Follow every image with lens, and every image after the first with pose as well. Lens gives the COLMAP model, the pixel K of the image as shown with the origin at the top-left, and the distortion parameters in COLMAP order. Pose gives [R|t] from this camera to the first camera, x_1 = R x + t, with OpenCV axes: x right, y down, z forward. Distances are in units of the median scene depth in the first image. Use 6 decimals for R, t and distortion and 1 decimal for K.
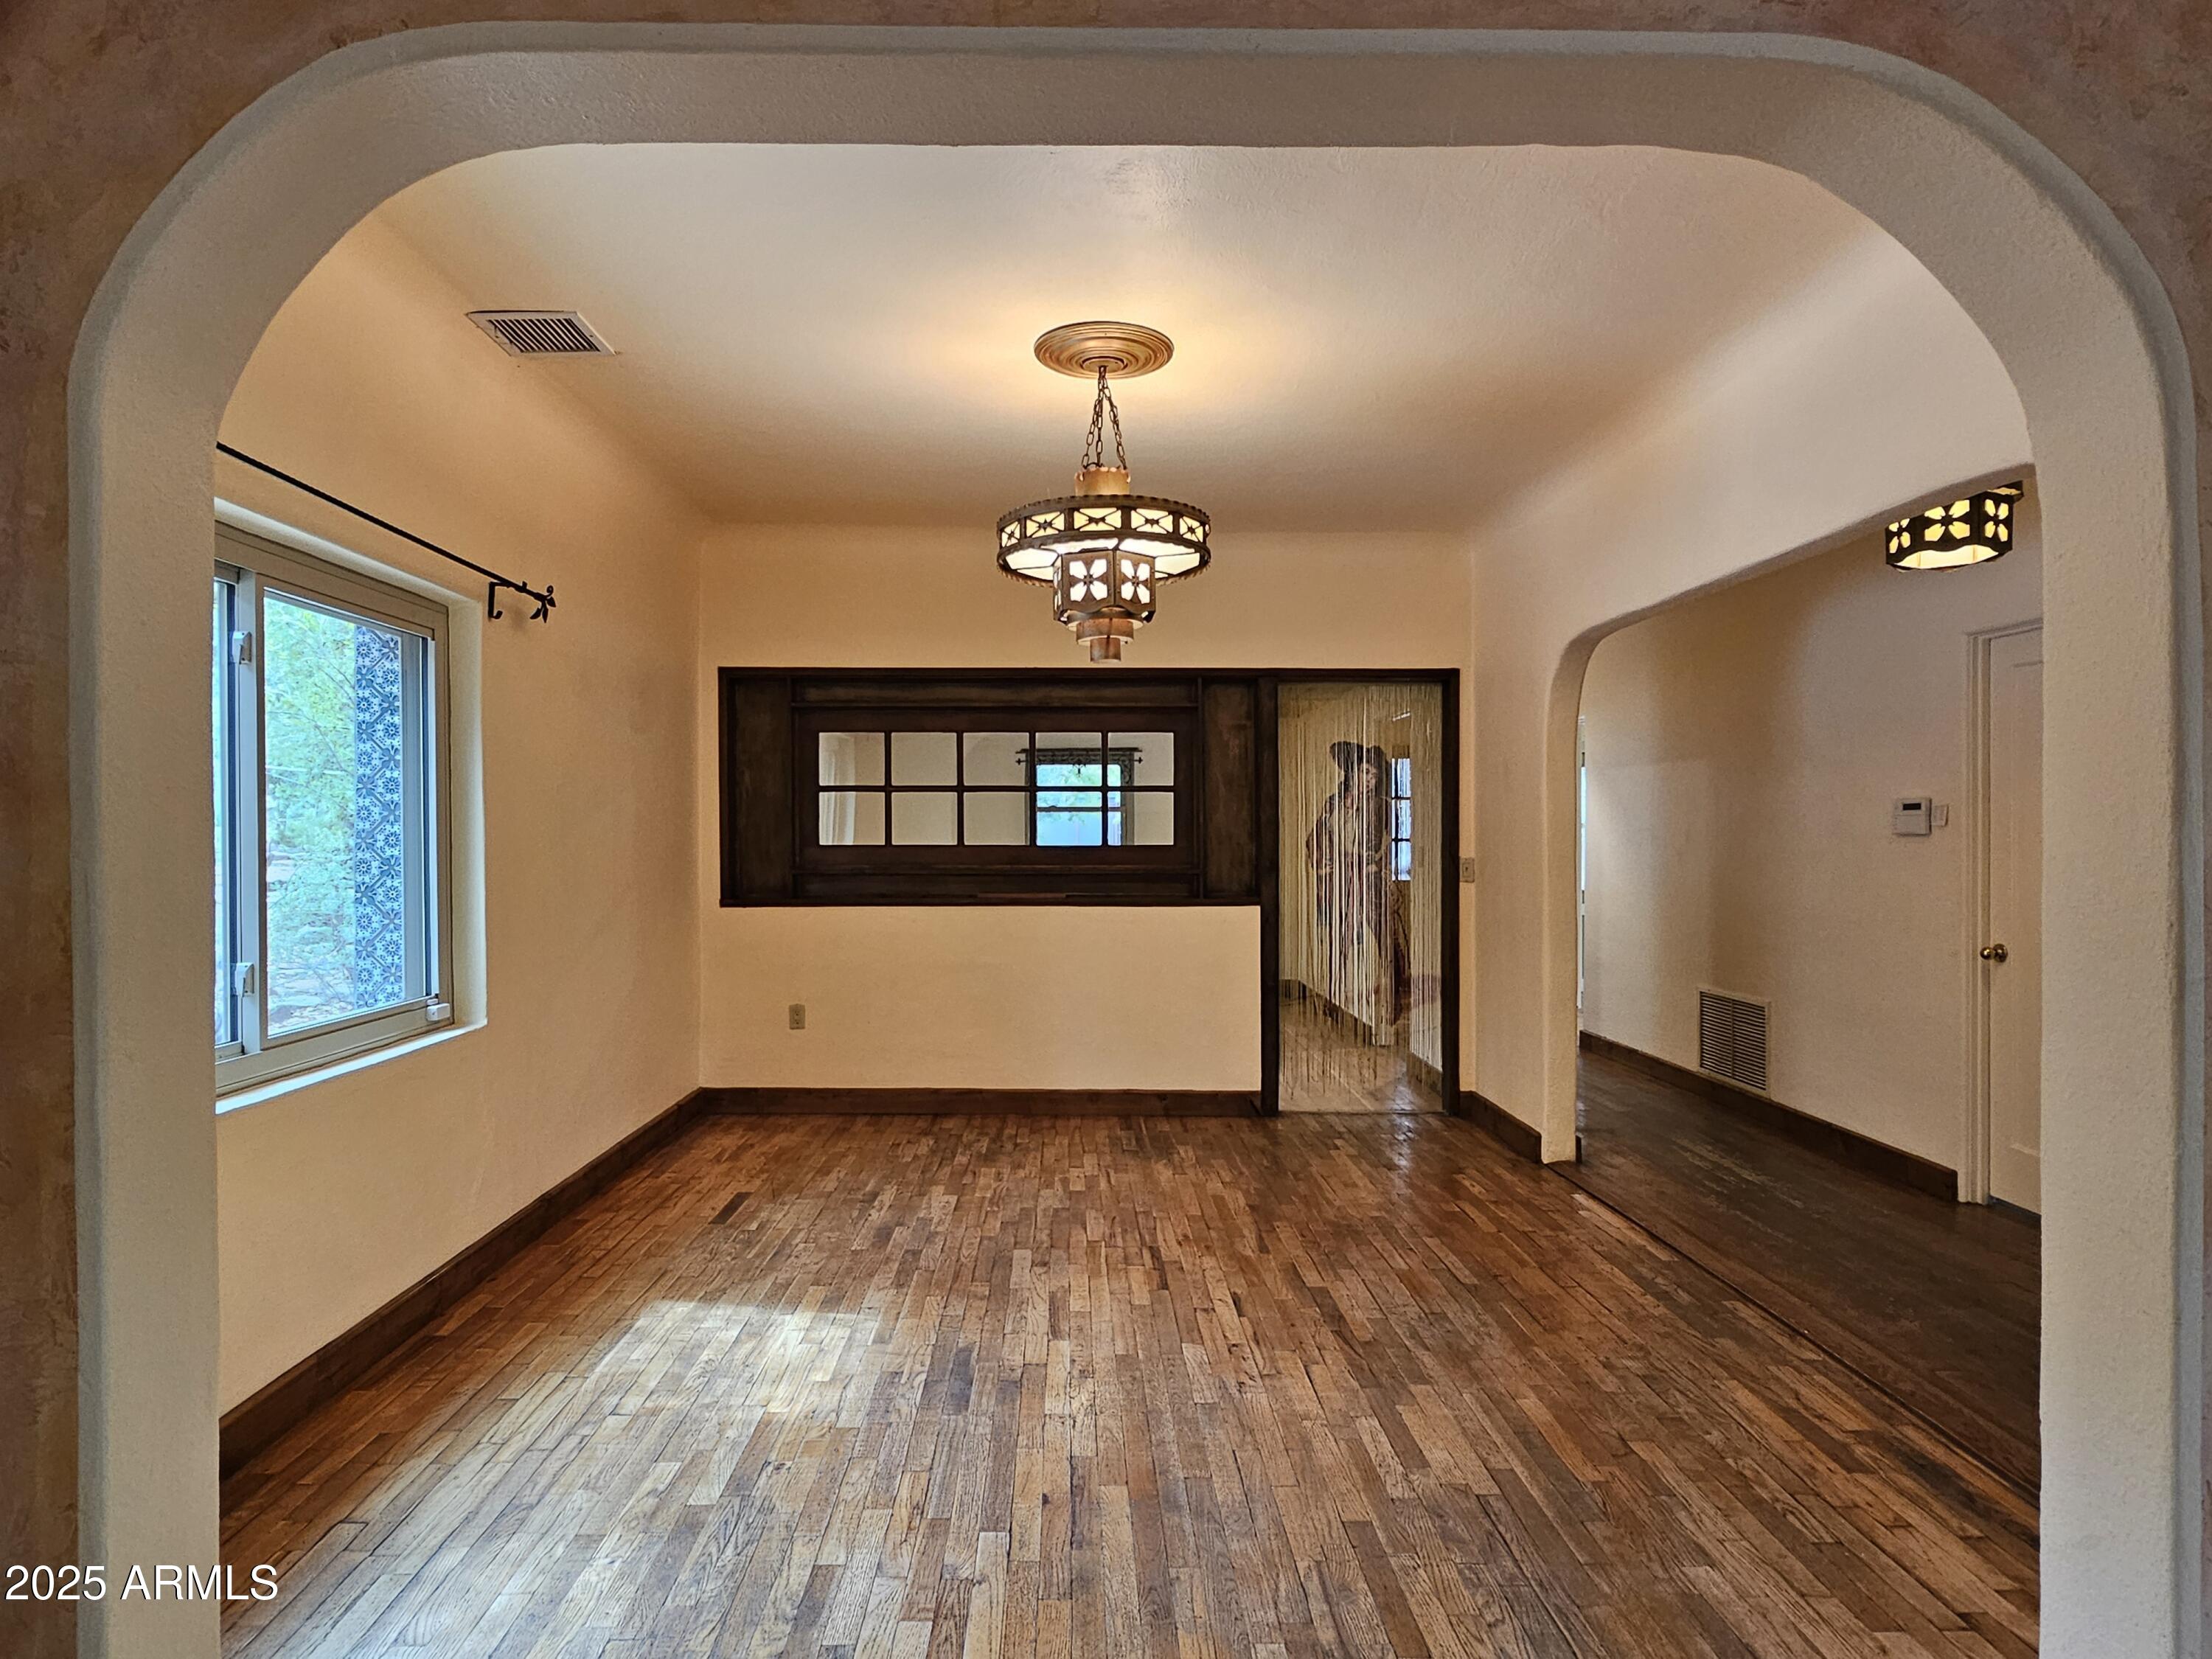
lens RADIAL K [[1295.1, 0, 1104.3], [0, 1295.1, 836.0], [0, 0, 1]] dist [-0.002791, -0.001550]
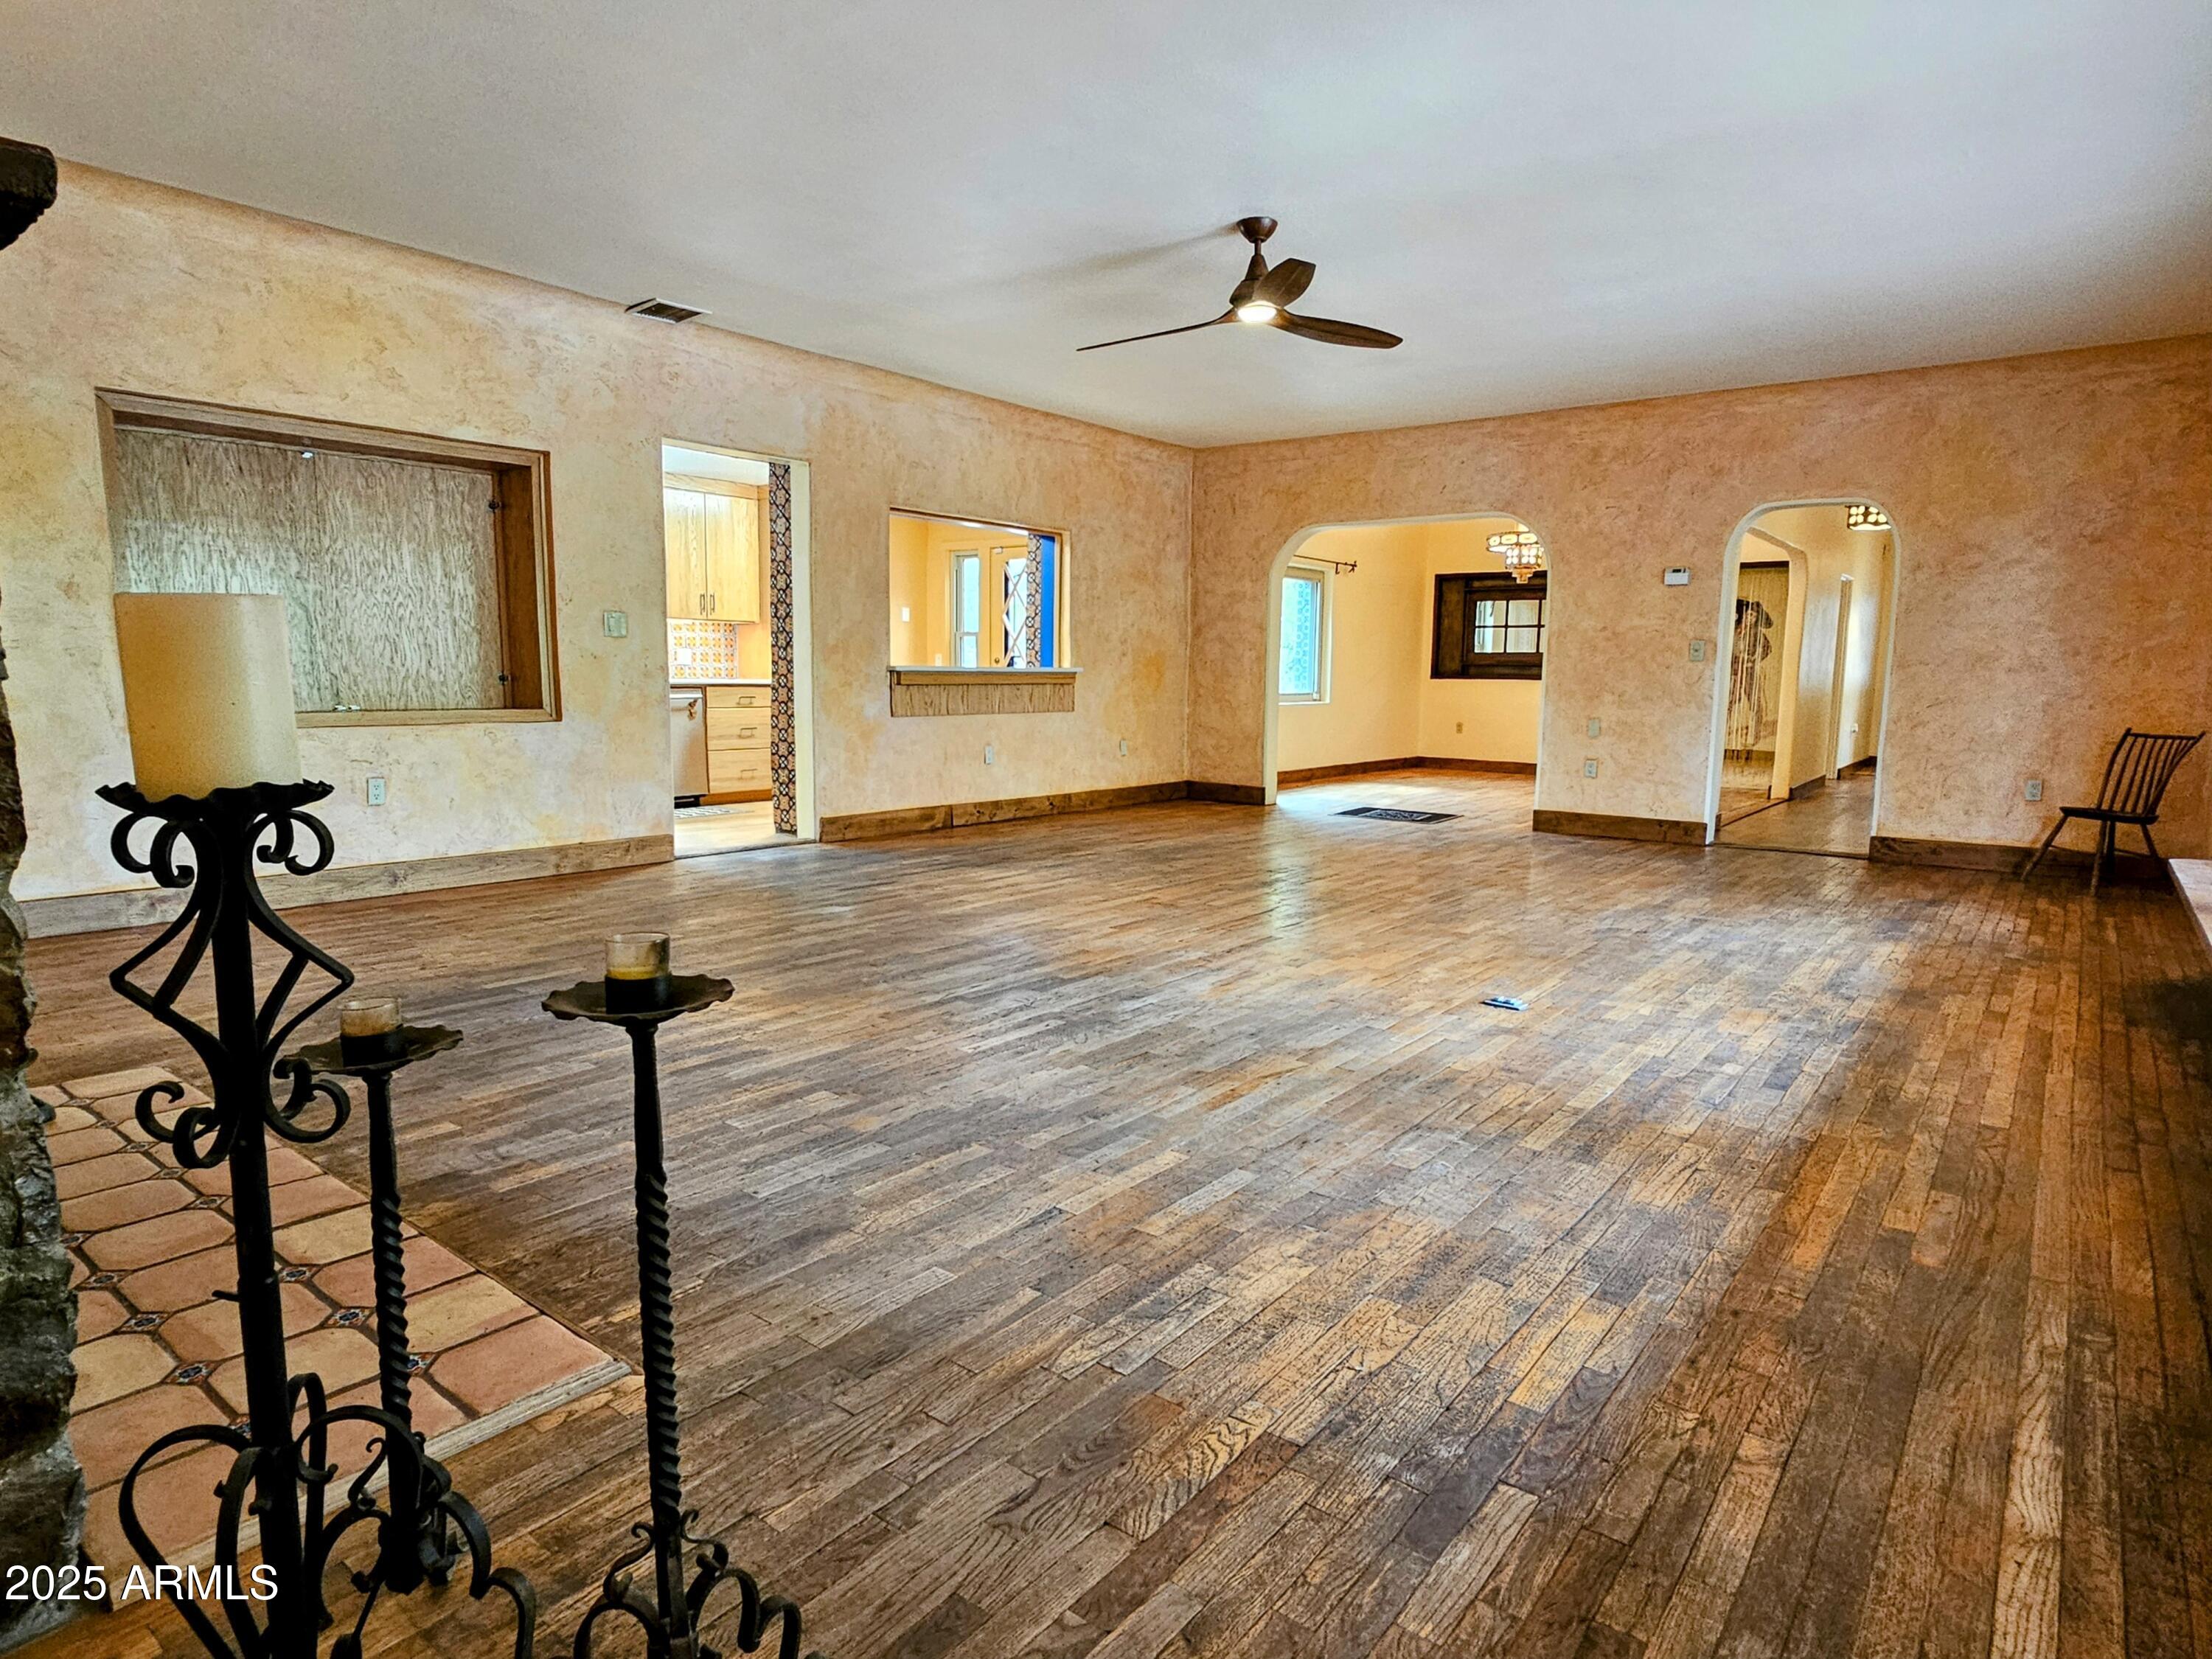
lens RADIAL K [[1295.1, 0, 1102.3], [0, 1295.1, 833.7], [0, 0, 1]] dist [-0.002791, -0.001550]
pose [[0.785704, 0.086034, -0.612591, 0.685254], [-0.006240, 0.991333, 0.131222, 0.029018], [0.618571, -0.099280, 0.779431, -1.205077]]
